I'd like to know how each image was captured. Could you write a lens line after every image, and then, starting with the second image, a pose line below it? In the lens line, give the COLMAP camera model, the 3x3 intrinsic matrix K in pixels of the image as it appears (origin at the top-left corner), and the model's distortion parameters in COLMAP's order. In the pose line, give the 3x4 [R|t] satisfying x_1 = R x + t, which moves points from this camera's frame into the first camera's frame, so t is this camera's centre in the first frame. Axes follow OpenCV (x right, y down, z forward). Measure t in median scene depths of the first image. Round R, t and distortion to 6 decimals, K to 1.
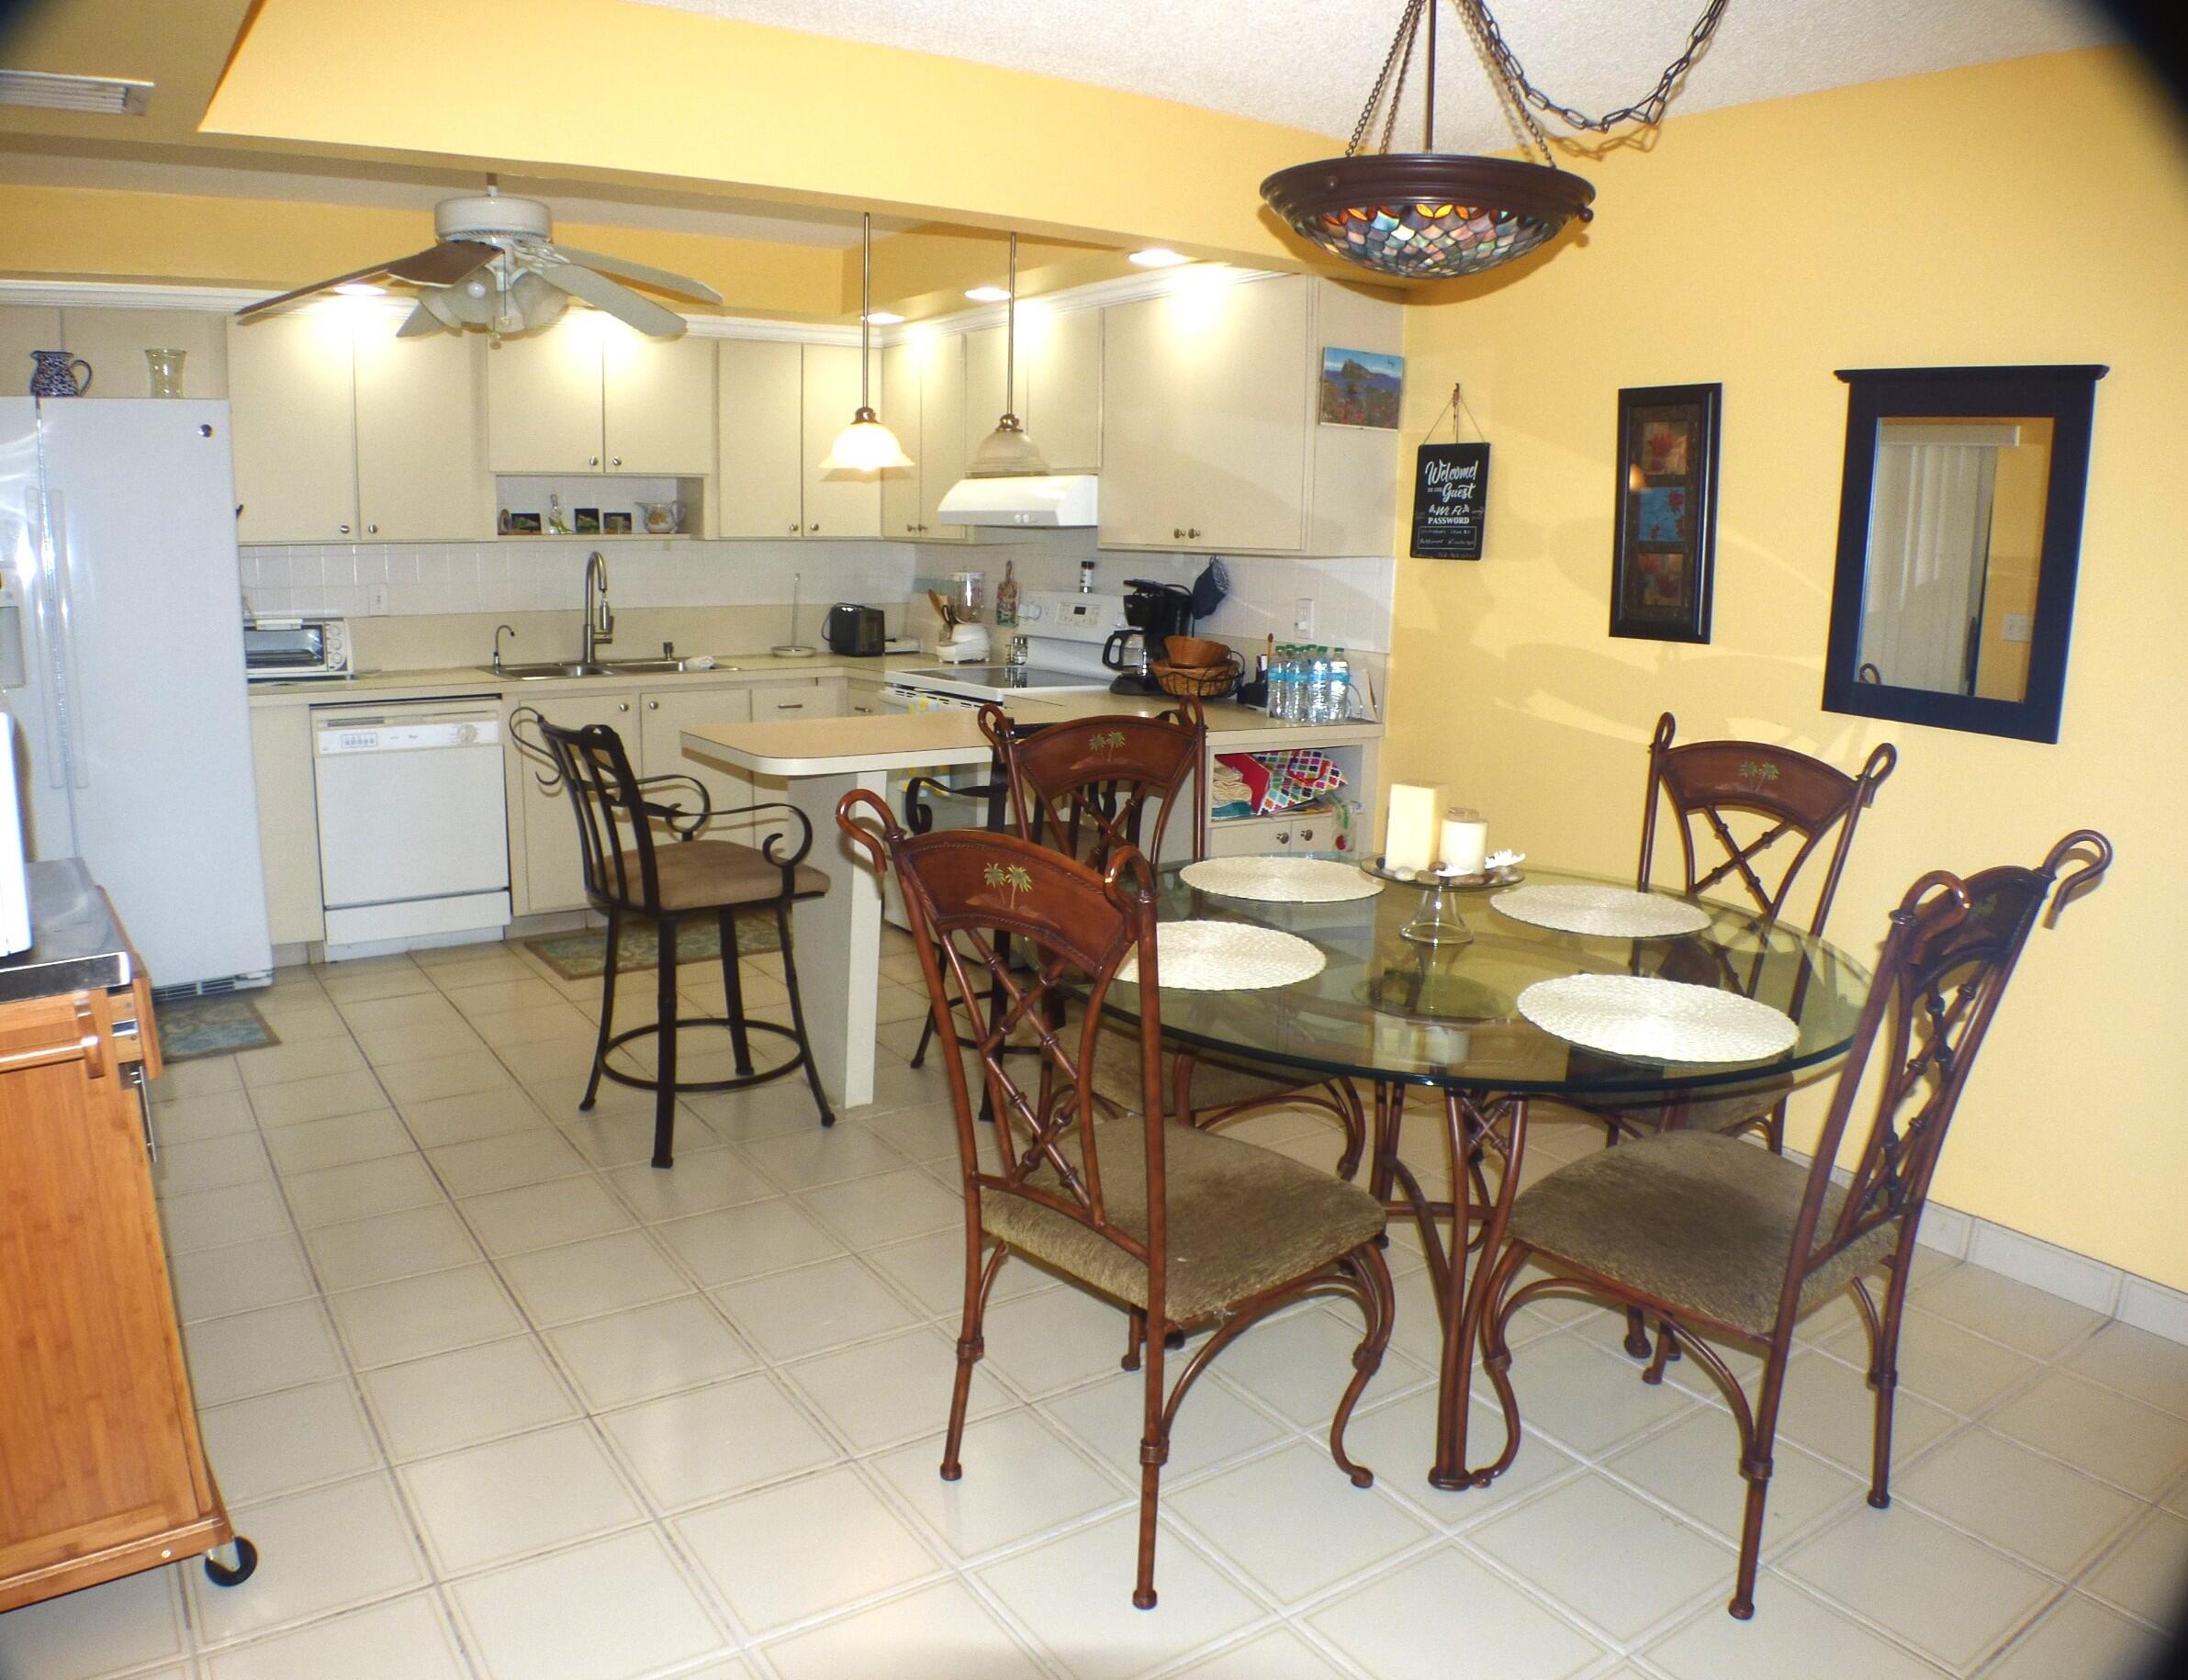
lens RADIAL K [[1756.7, 0, 1095.2], [0, 1756.7, 801.6], [0, 0, 1]] dist [-0.187490, -0.002083]
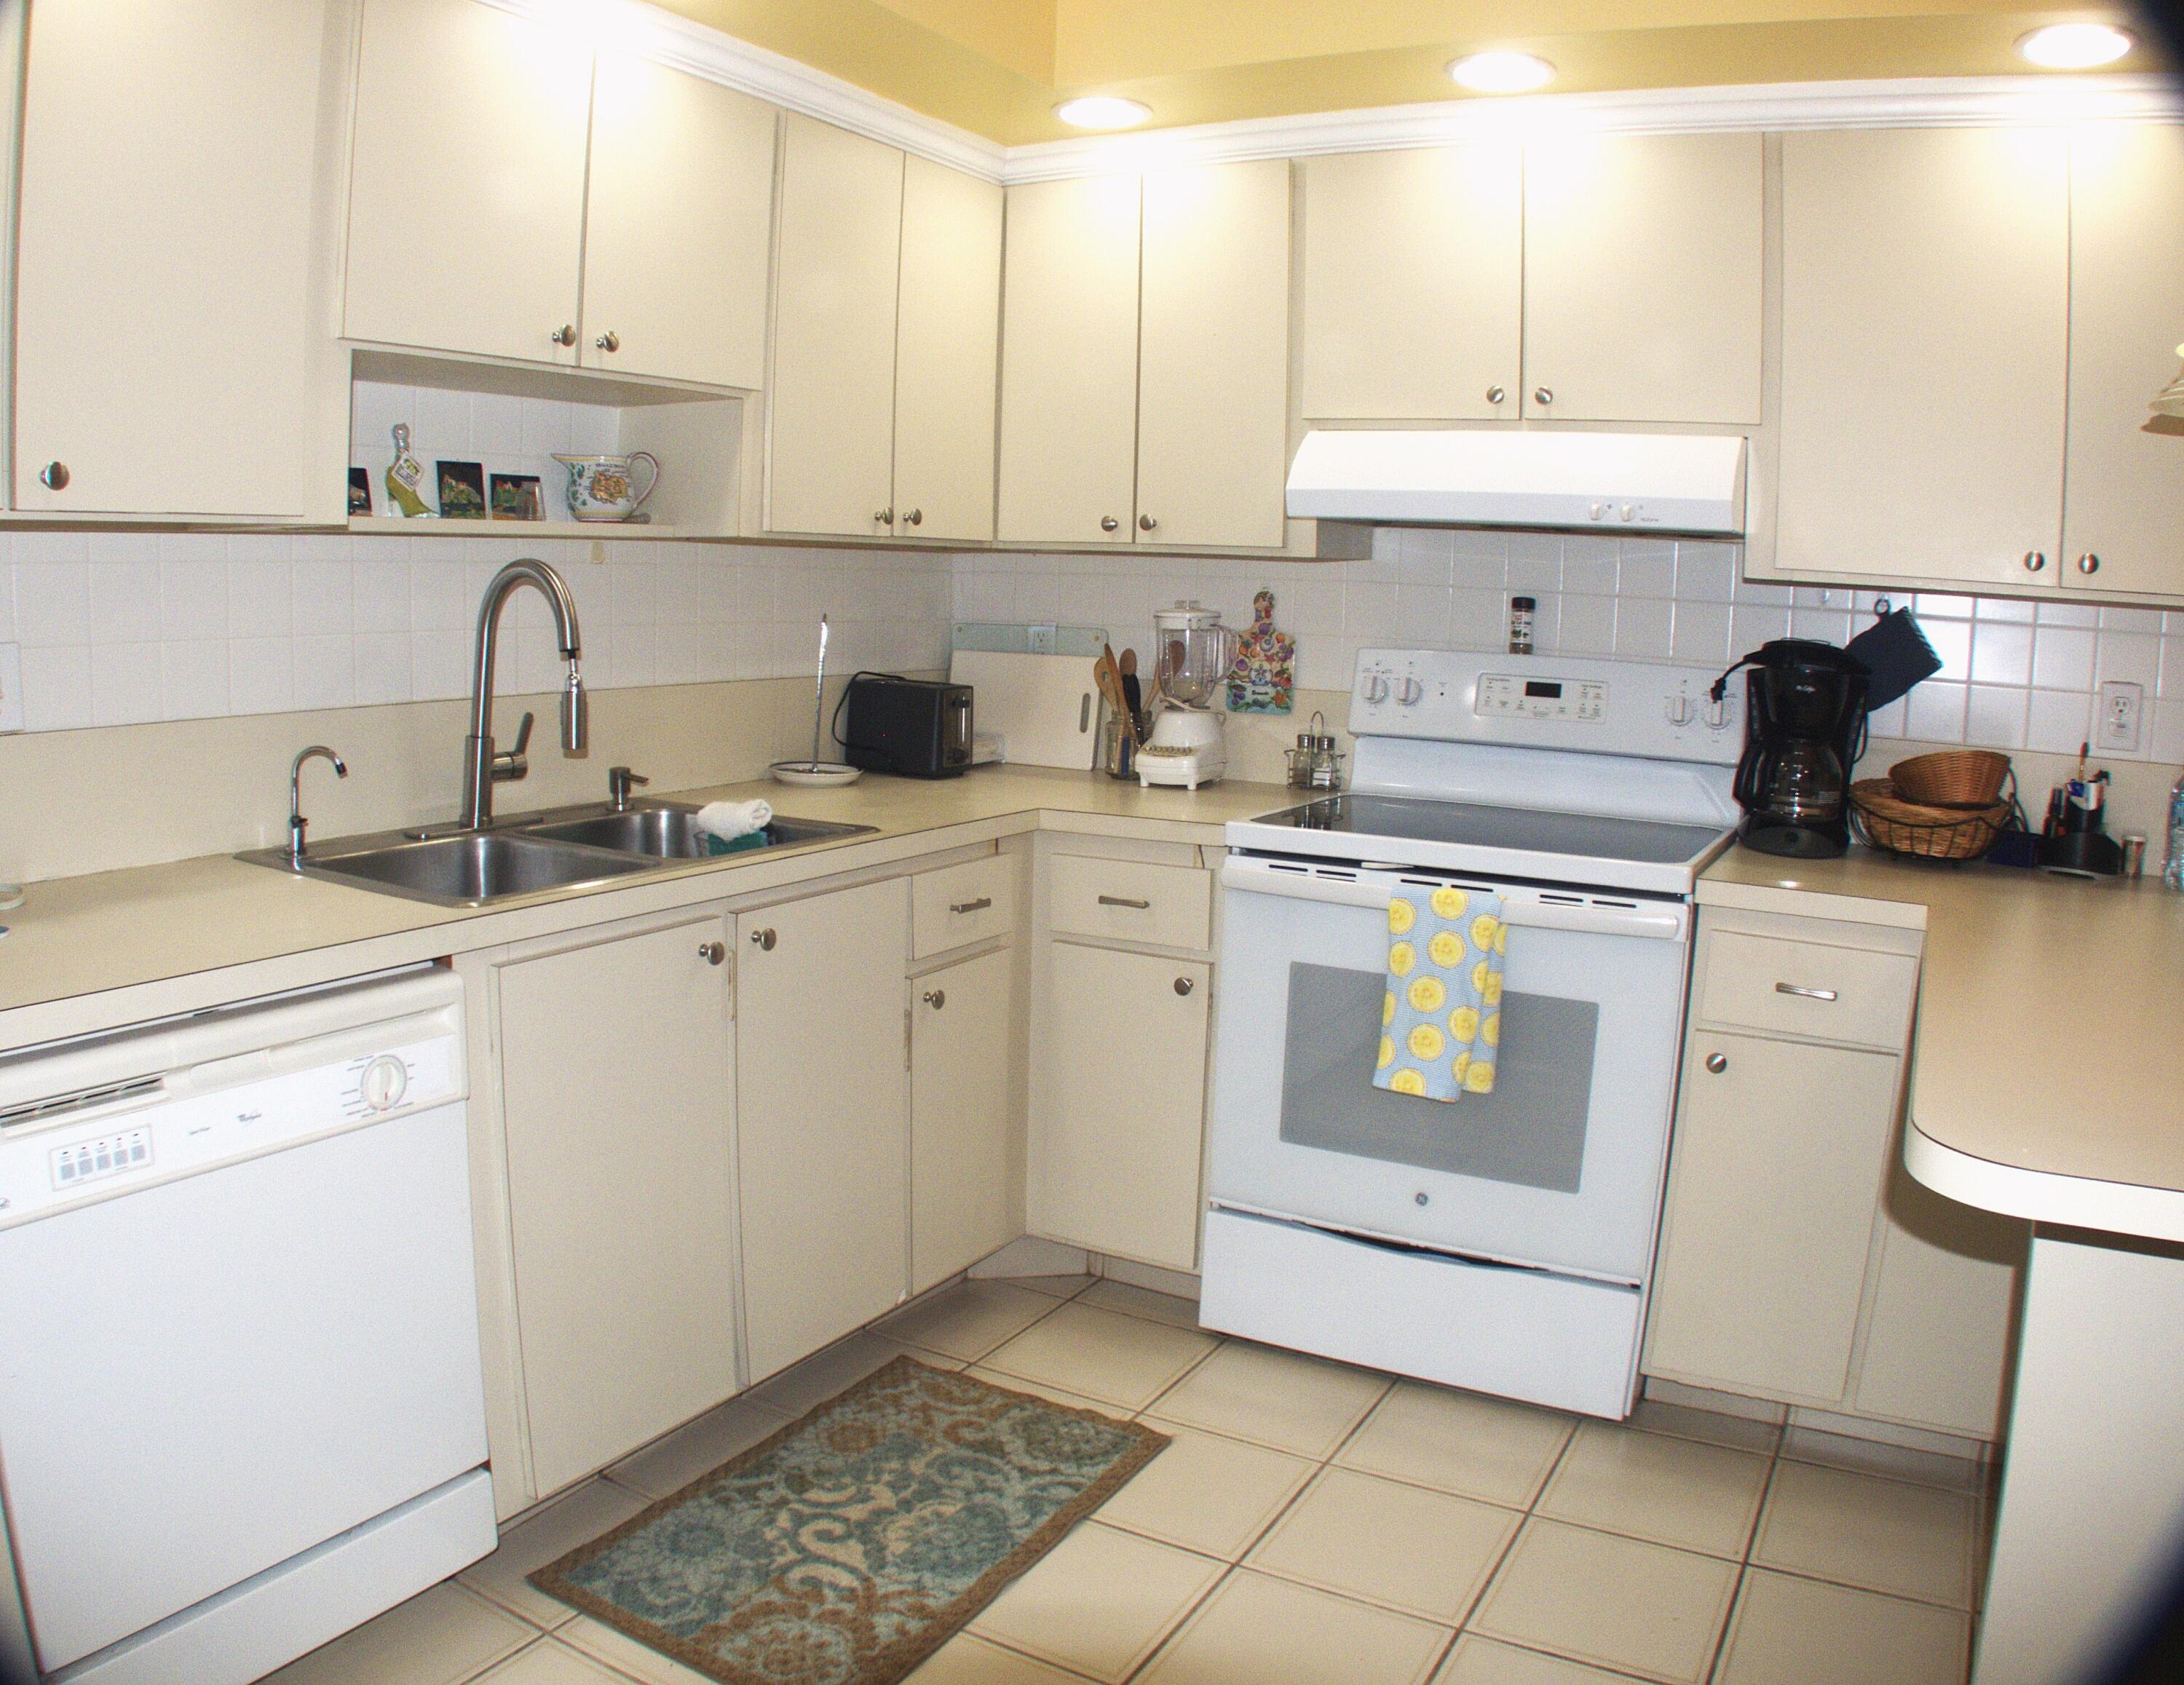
lens RADIAL K [[1753.5, 0, 1093.2], [0, 1753.5, 804.2], [0, 0, 1]] dist [-0.187490, -0.002083]
pose [[0.910225, -0.046053, 0.411545, -0.328550], [0.053534, 0.998544, -0.006661, -0.074667], [-0.410639, 0.028095, 0.911365, 0.555814]]
